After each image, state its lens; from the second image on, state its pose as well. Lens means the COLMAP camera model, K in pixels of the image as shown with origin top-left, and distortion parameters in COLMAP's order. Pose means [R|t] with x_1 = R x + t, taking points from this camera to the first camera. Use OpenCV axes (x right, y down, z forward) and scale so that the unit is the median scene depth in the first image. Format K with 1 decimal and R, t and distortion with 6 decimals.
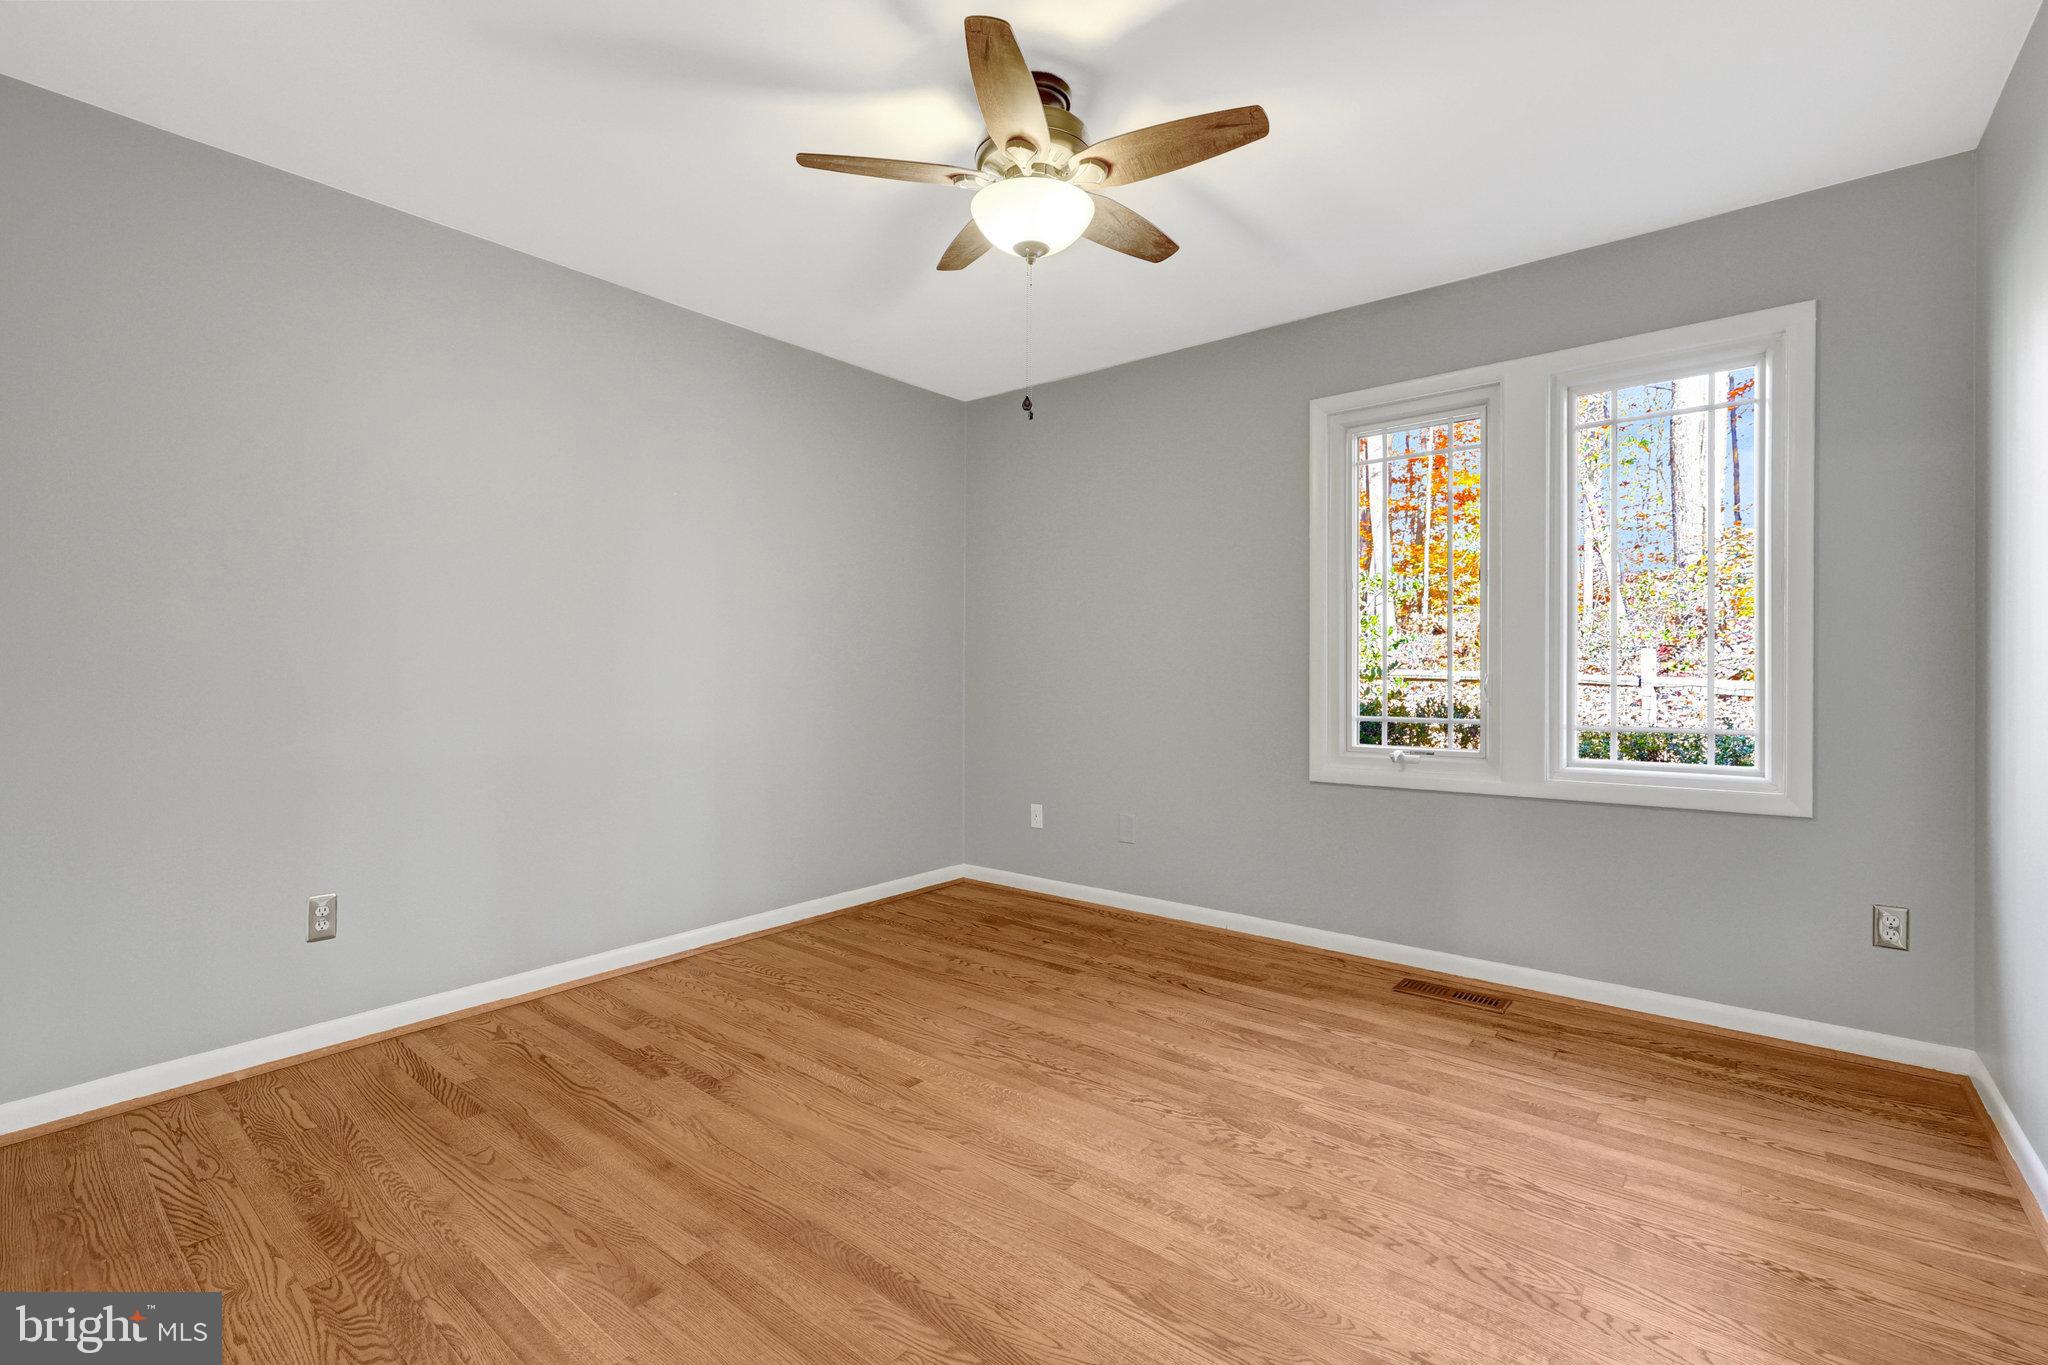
lens RADIAL K [[869.7, 0, 1022.4], [0, 869.7, 676.3], [0, 0, 1]] dist [0.001848, 0.000368]
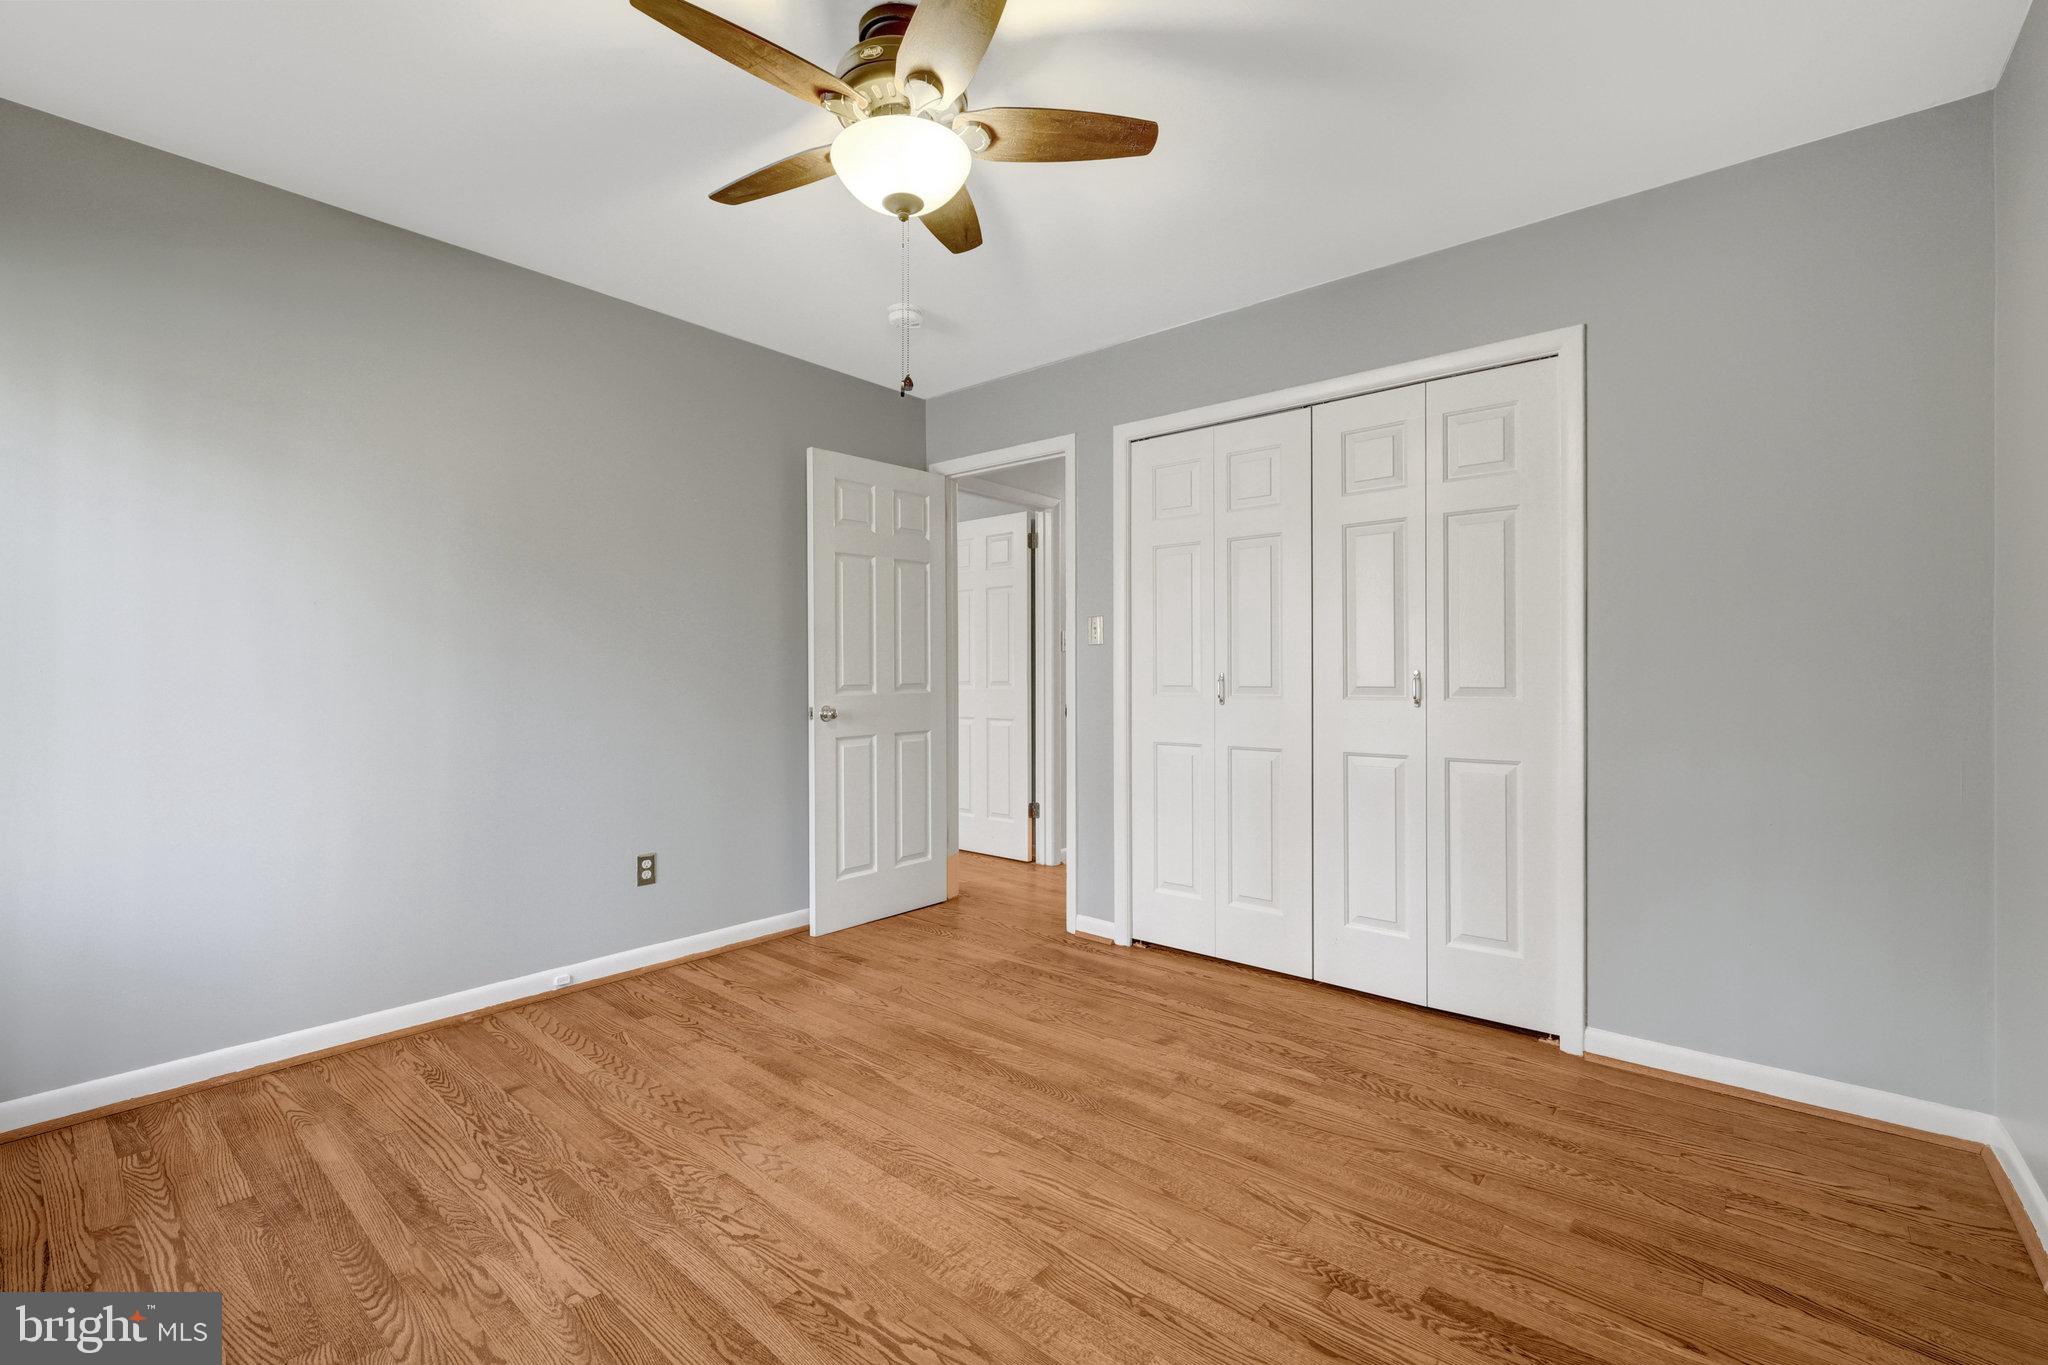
lens RADIAL K [[869.7, 0, 1020.0], [0, 869.7, 673.9], [0, 0, 1]] dist [0.001848, 0.000368]
pose [[-0.999166, -0.002074, 0.040782, -0.154513], [-0.001882, 0.999987, 0.004747, -0.016246], [-0.040791, 0.004666, -0.999157, 1.974777]]
